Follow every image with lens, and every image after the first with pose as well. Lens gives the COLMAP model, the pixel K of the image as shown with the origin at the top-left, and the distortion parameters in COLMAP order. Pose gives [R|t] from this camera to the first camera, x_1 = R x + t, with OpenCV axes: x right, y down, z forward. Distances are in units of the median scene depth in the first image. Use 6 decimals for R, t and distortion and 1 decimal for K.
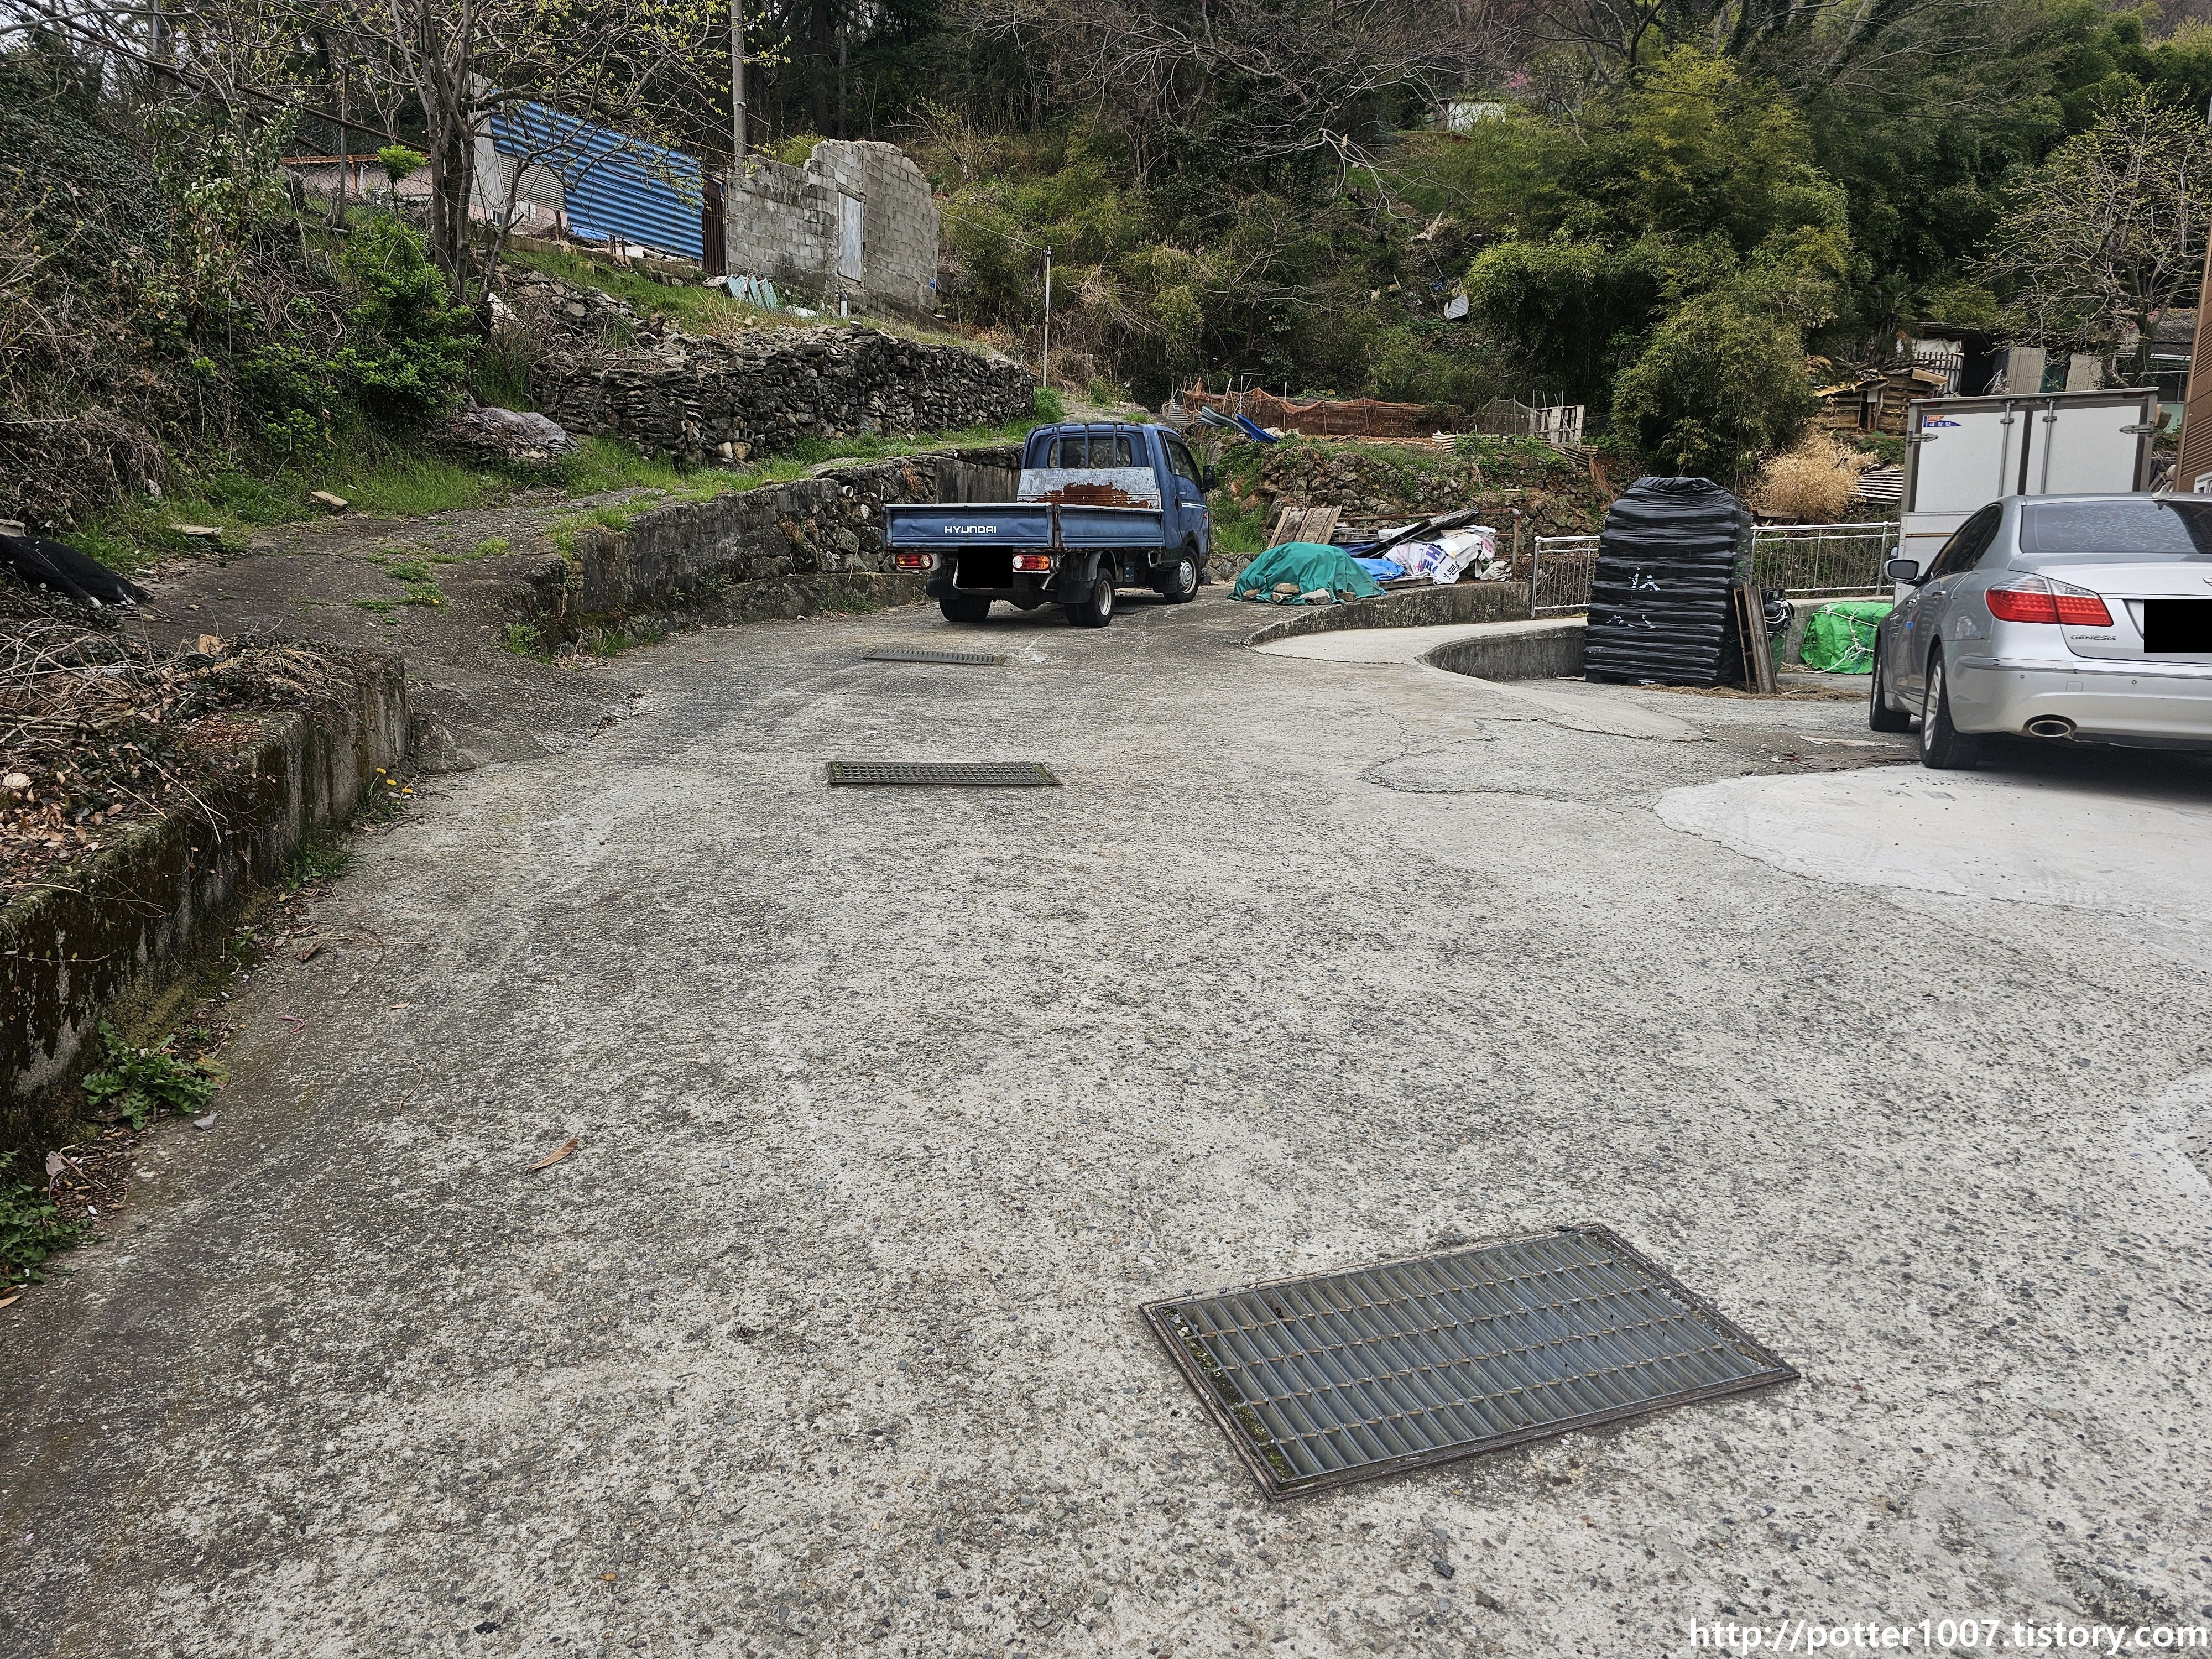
lens RADIAL K [[1465.6, 0, 1107.8], [0, 1465.6, 835.0], [0, 0, 1]] dist [0.042125, -0.024158]
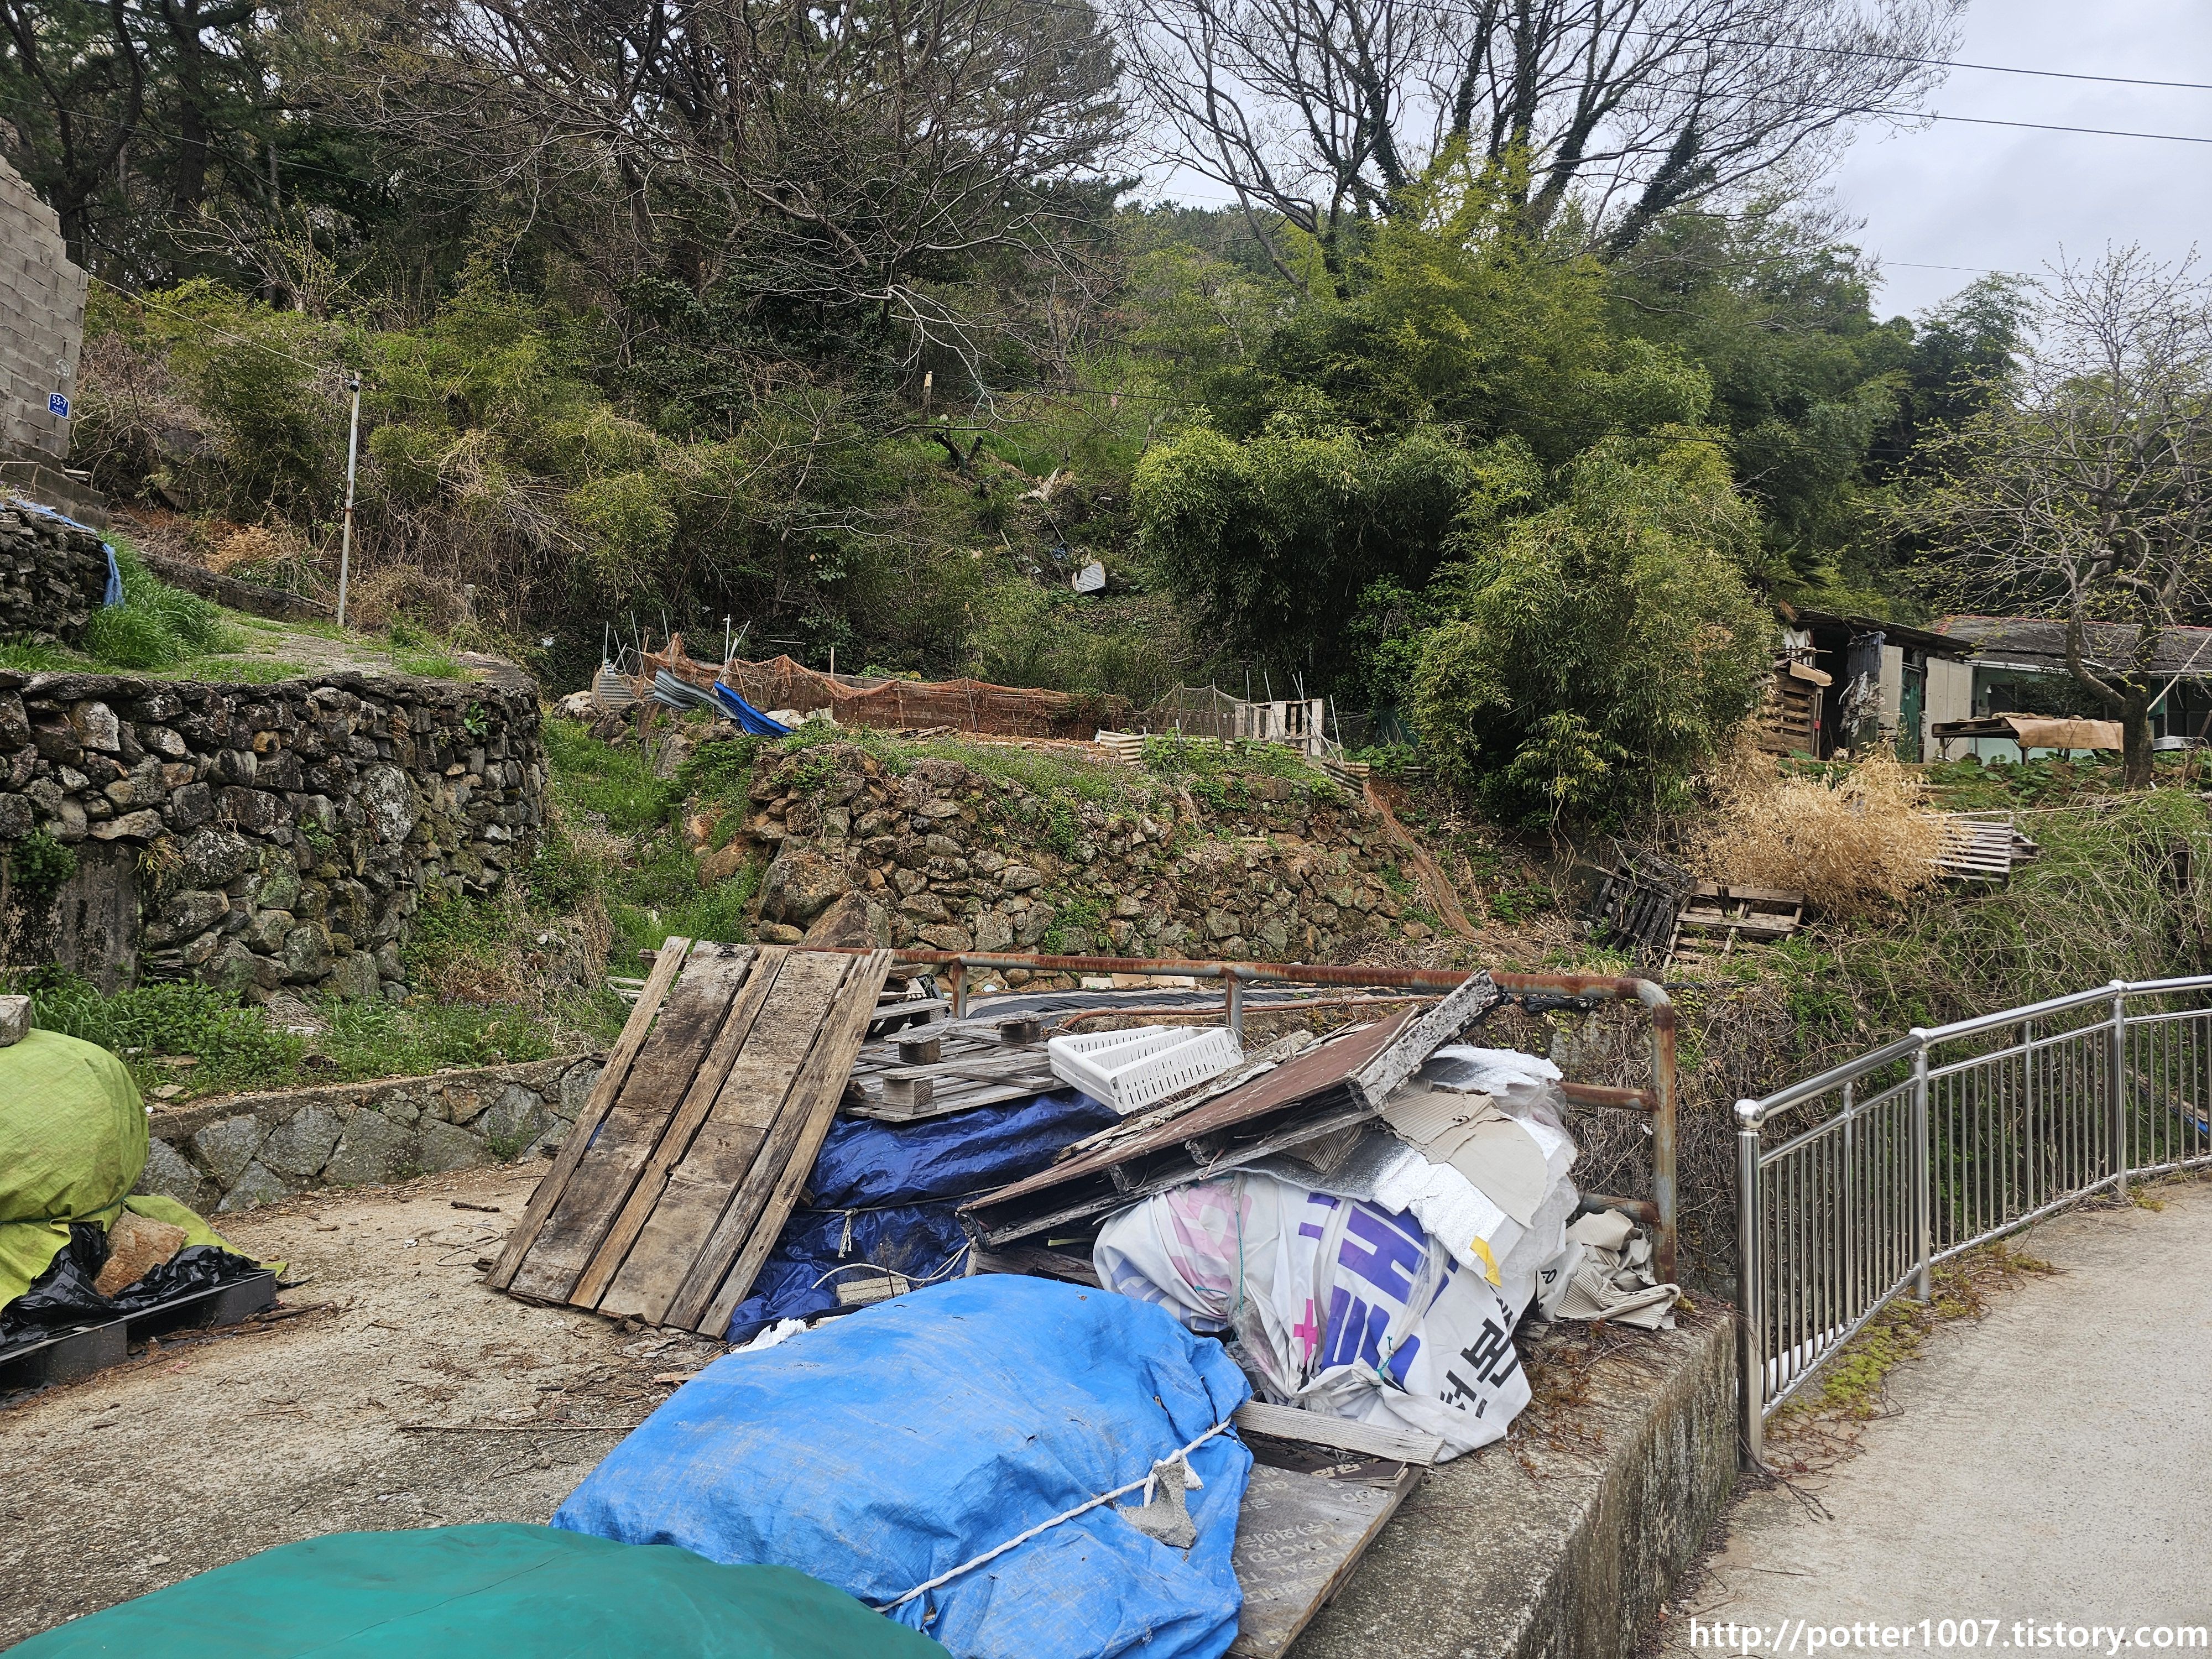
lens RADIAL K [[1465.6, 0, 1123.6], [0, 1465.6, 848.2], [0, 0, 1]] dist [0.042125, -0.024158]
pose [[0.962657, 0.004224, 0.270691, 0.086902], [0.051261, 0.978947, -0.197574, -0.126339], [-0.265827, 0.204072, 0.942173, 0.506987]]
